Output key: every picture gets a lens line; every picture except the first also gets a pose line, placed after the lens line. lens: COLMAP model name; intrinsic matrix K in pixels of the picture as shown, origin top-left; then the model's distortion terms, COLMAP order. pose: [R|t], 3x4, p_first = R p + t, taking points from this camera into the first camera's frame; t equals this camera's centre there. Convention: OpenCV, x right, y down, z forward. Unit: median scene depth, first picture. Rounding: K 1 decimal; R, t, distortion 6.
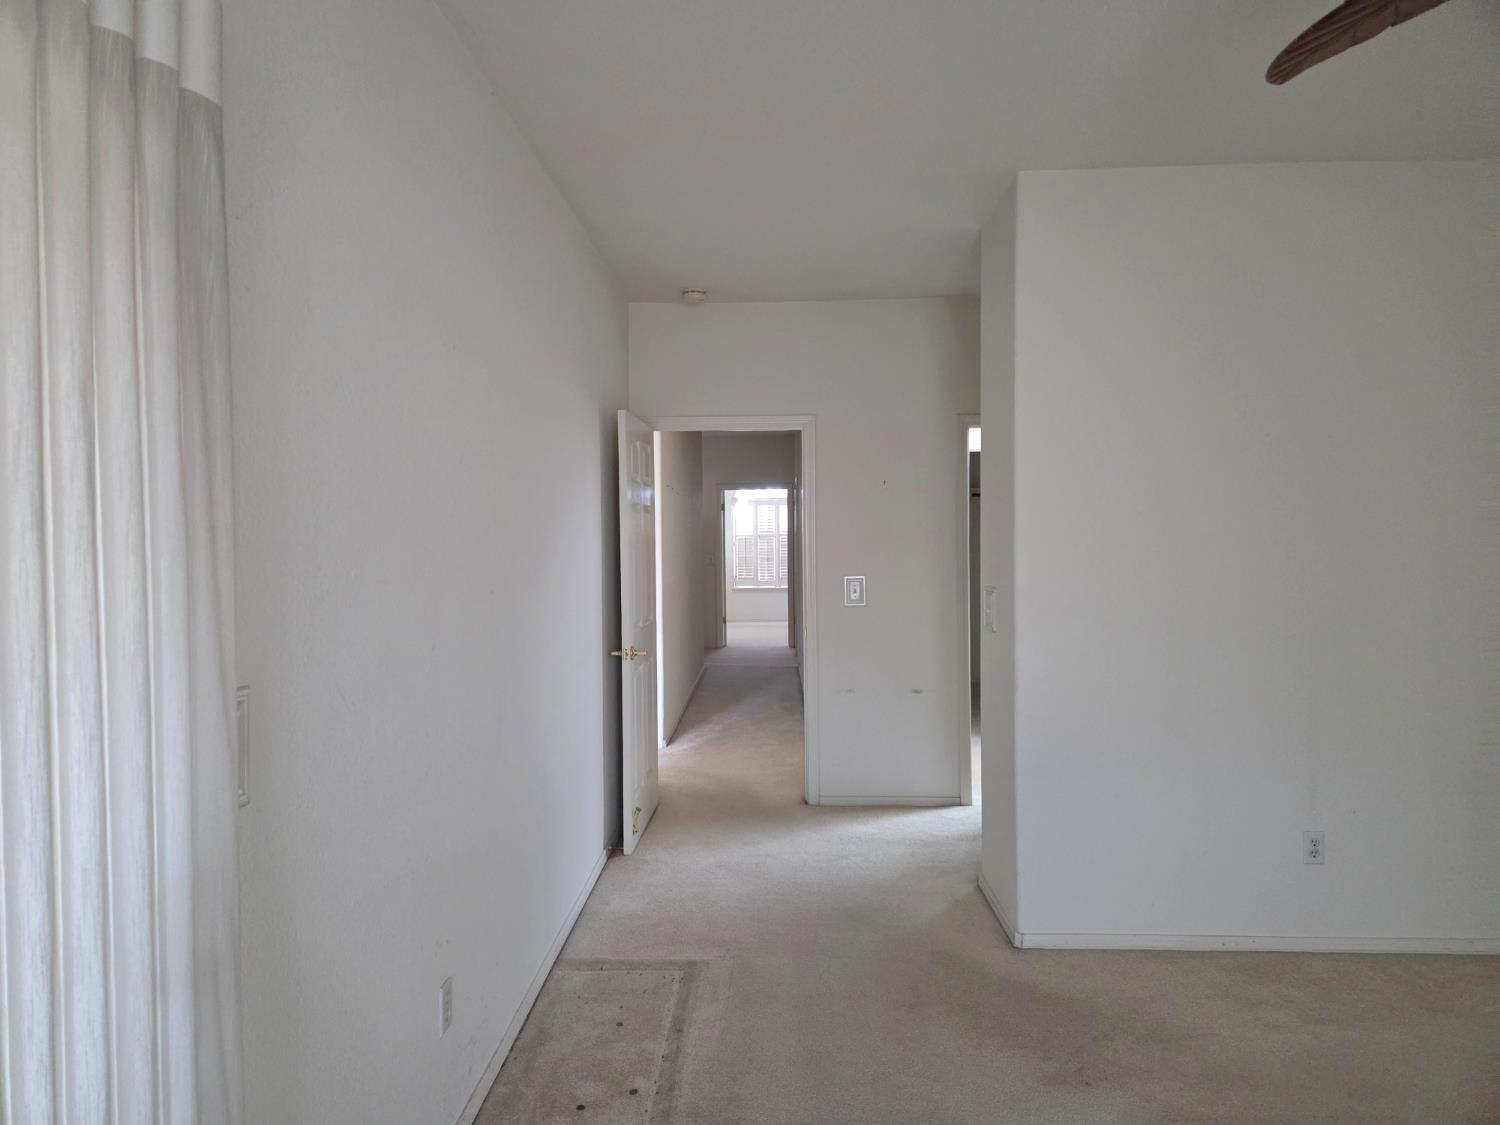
lens RADIAL K [[987.1, 0, 746.0], [0, 987.1, 566.4], [0, 0, 1]] dist [0.059917, -0.073314]
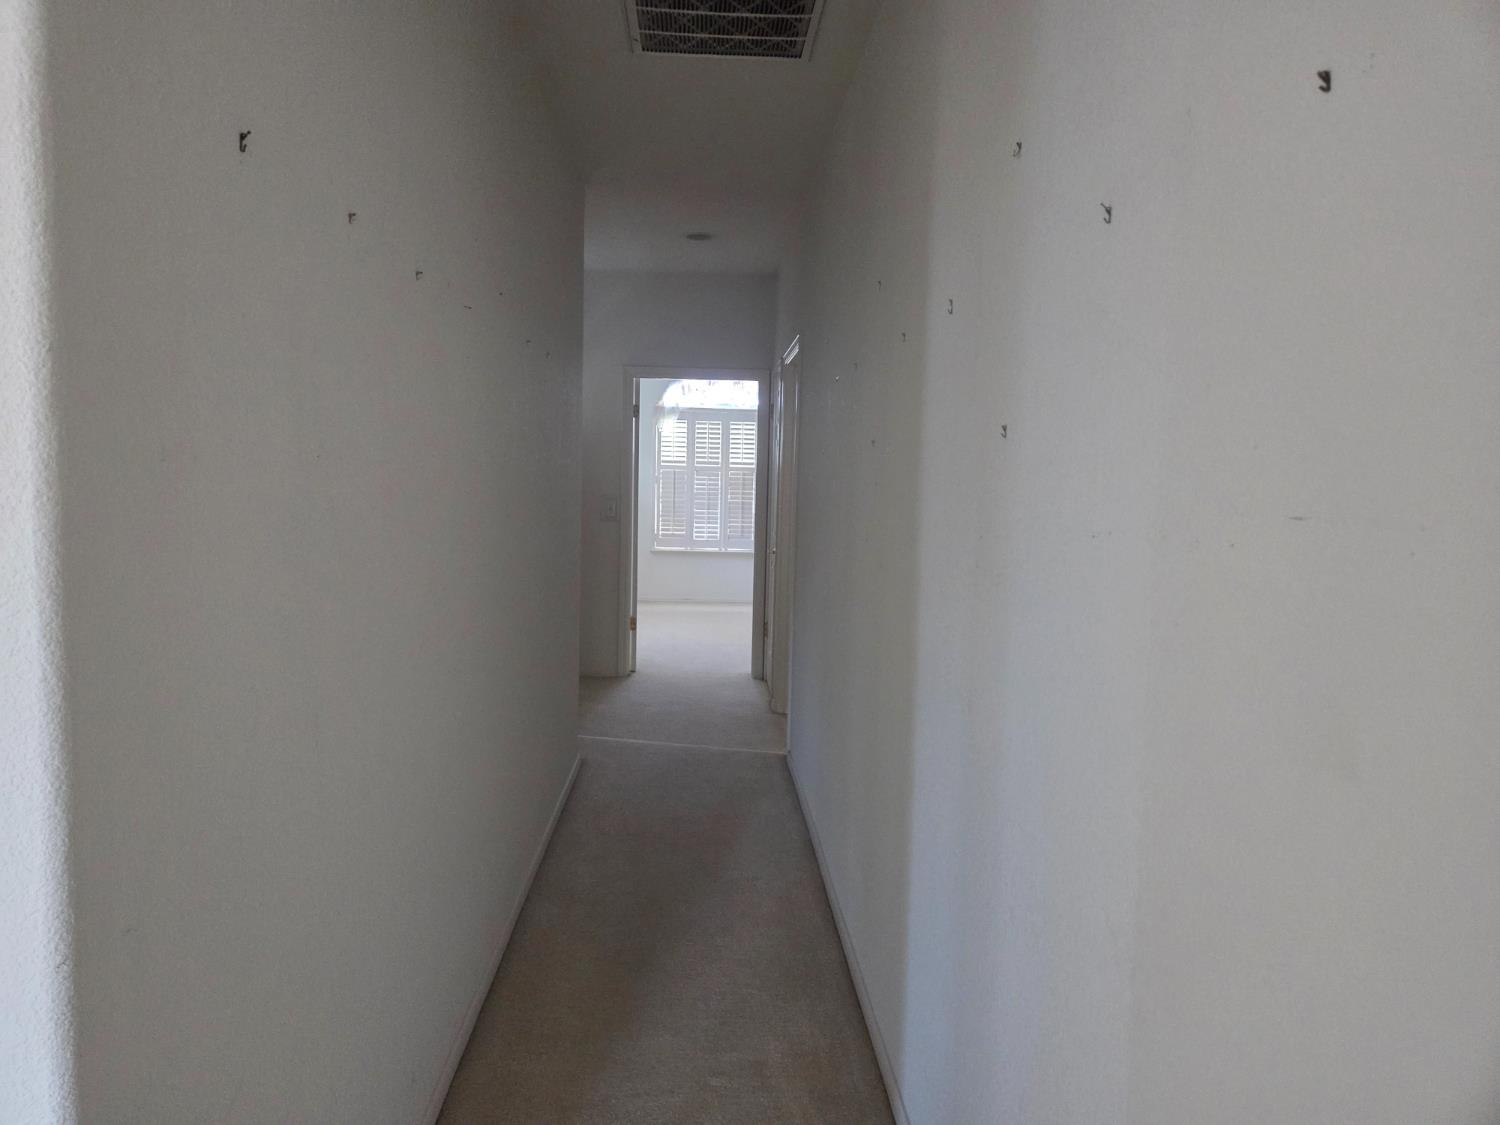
lens RADIAL K [[987.1, 0, 746.0], [0, 987.1, 566.4], [0, 0, 1]] dist [0.059917, -0.073314]
pose [[0.996504, 0.026835, 0.079121, -0.003291], [-0.032048, 0.997346, 0.065371, -0.010817], [-0.077157, -0.067678, 0.994719, 0.370183]]
